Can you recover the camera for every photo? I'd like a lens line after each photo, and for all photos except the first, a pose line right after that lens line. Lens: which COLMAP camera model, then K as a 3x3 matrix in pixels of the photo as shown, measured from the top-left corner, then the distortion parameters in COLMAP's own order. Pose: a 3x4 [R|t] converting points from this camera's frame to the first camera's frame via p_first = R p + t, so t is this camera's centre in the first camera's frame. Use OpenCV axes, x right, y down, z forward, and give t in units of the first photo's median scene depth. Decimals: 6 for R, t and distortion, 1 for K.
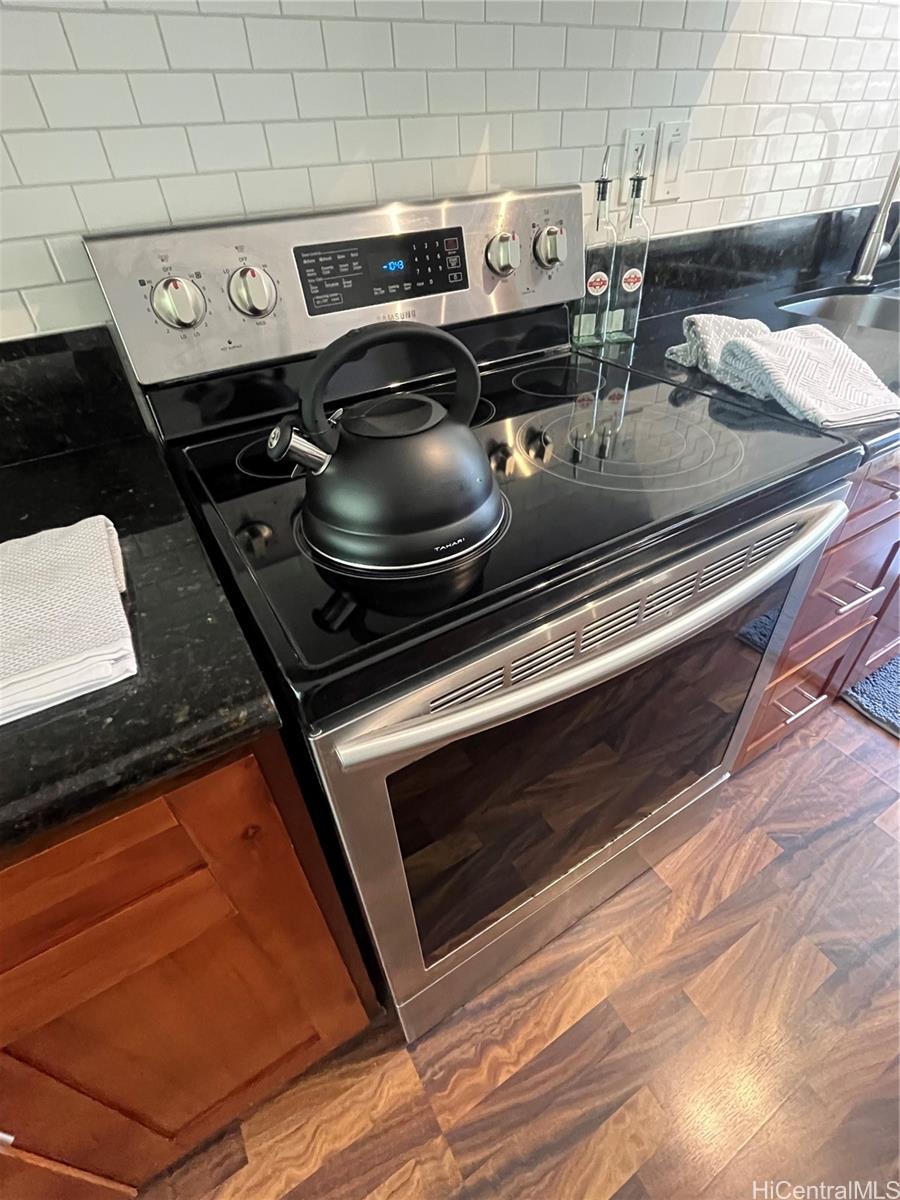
lens RADIAL K [[562.1, 0, 448.5], [0, 562.1, 597.6], [0, 0, 1]] dist [0.002932, -0.000074]
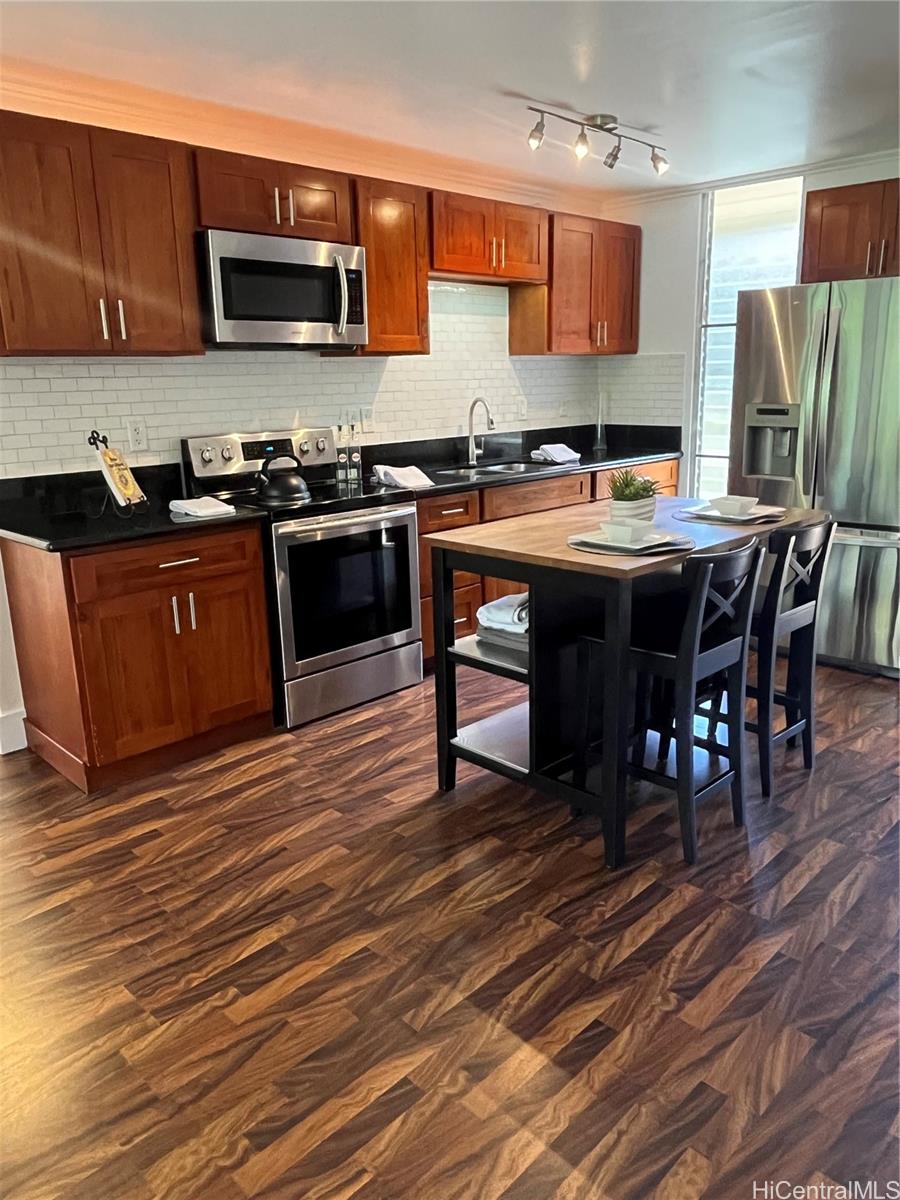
lens RADIAL K [[848.0, 0, 450.7], [0, 848.0, 599.1], [0, 0, 1]] dist [0.004327, -0.000540]
pose [[0.966760, -0.036907, 0.253008, -0.283215], [0.136628, 0.910973, -0.389179, 1.721725], [-0.216120, 0.410811, 0.885735, -2.444741]]
